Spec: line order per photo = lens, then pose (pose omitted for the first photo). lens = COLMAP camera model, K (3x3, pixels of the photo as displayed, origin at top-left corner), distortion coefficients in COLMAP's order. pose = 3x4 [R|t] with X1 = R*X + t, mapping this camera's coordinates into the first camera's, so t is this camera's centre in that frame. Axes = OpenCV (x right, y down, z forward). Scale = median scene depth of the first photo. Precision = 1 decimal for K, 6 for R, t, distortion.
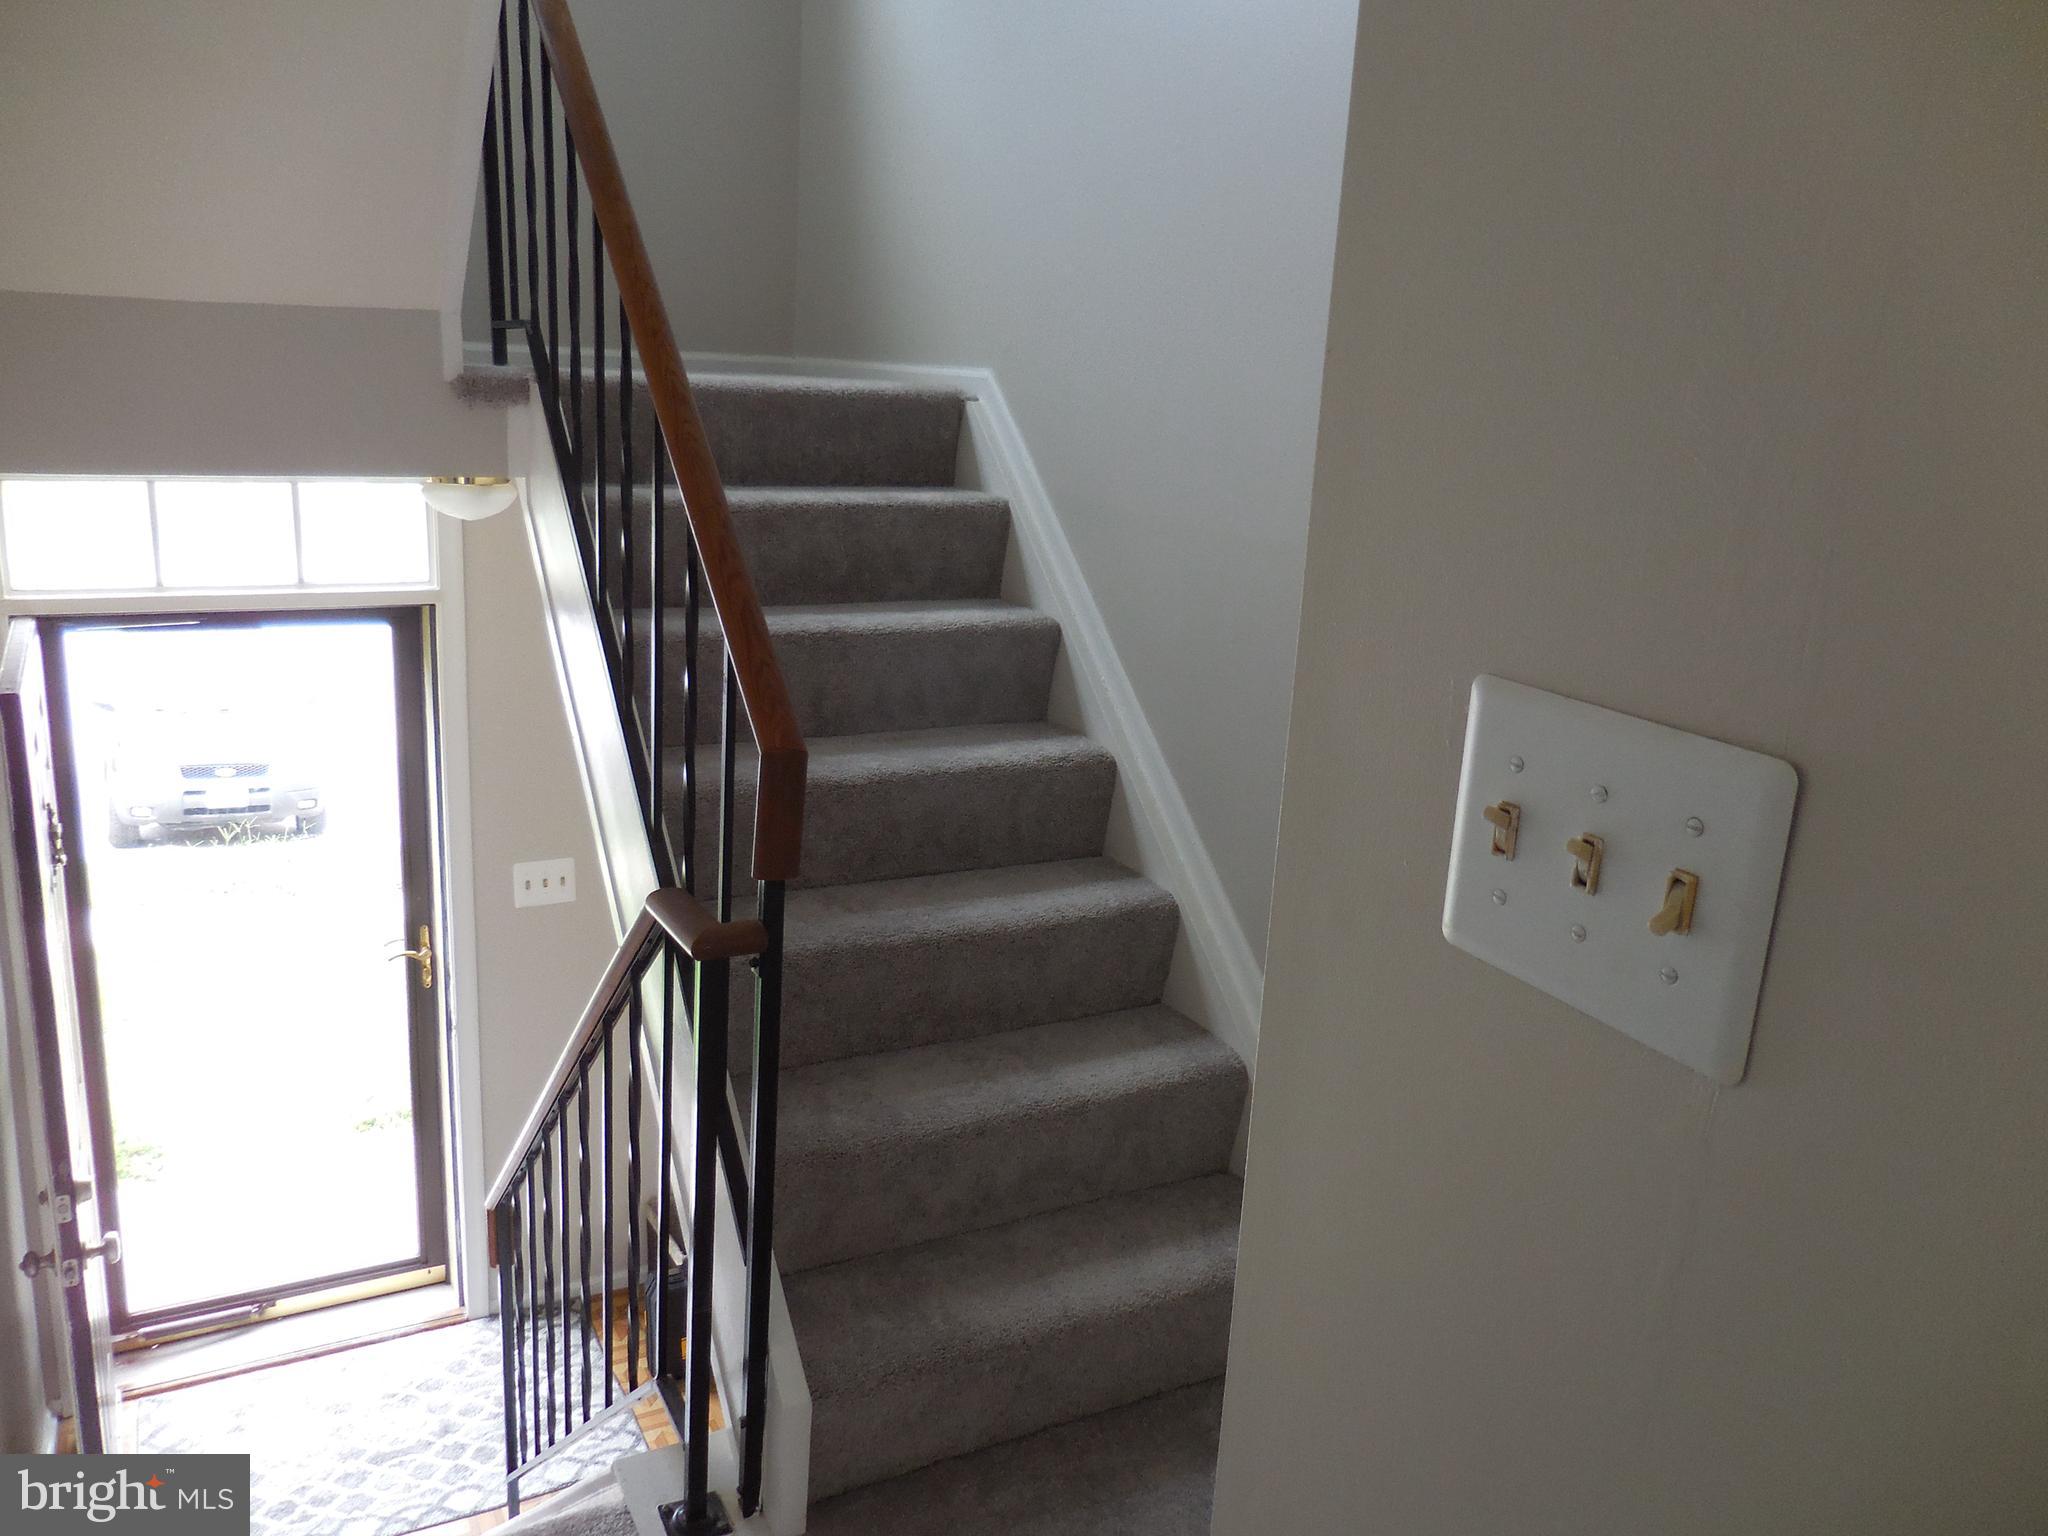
lens RADIAL K [[1538.8, 0, 1025.3], [0, 1538.8, 767.9], [0, 0, 1]] dist [-0.016711, 0.017422]
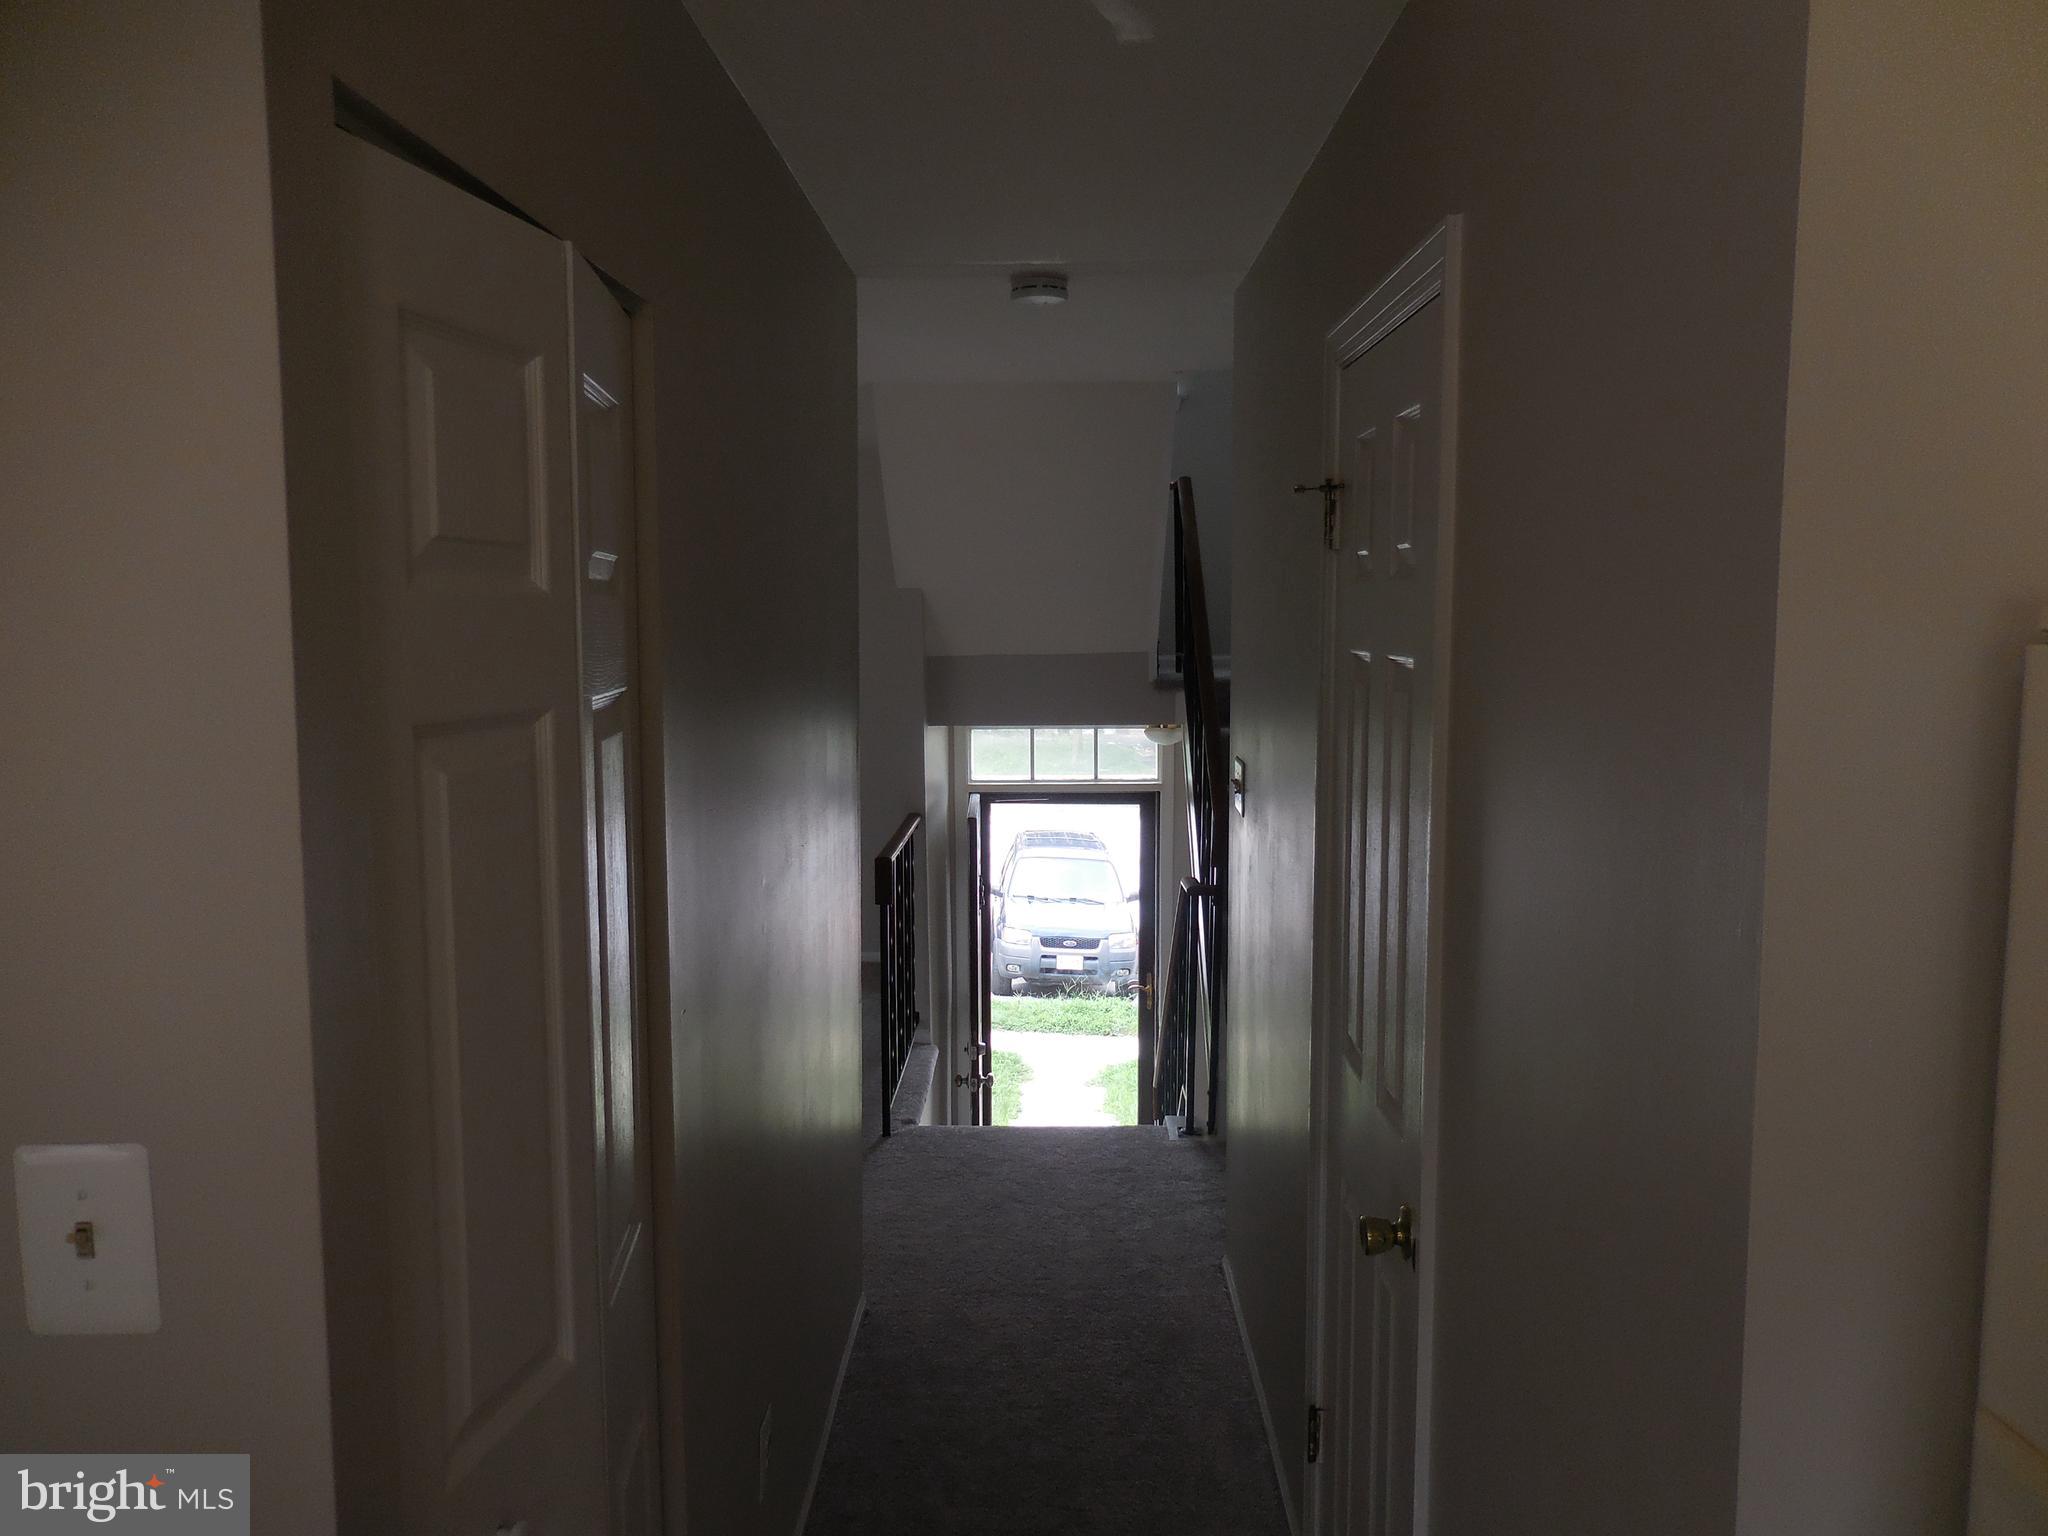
lens RADIAL K [[1538.8, 0, 1023.8], [0, 1538.8, 766.5], [0, 0, 1]] dist [-0.016711, 0.017422]
pose [[0.867342, -0.007711, -0.497652, 0.412048], [-0.069679, 0.988152, -0.136752, 0.134311], [0.492811, 0.153287, 0.856528, -0.705753]]
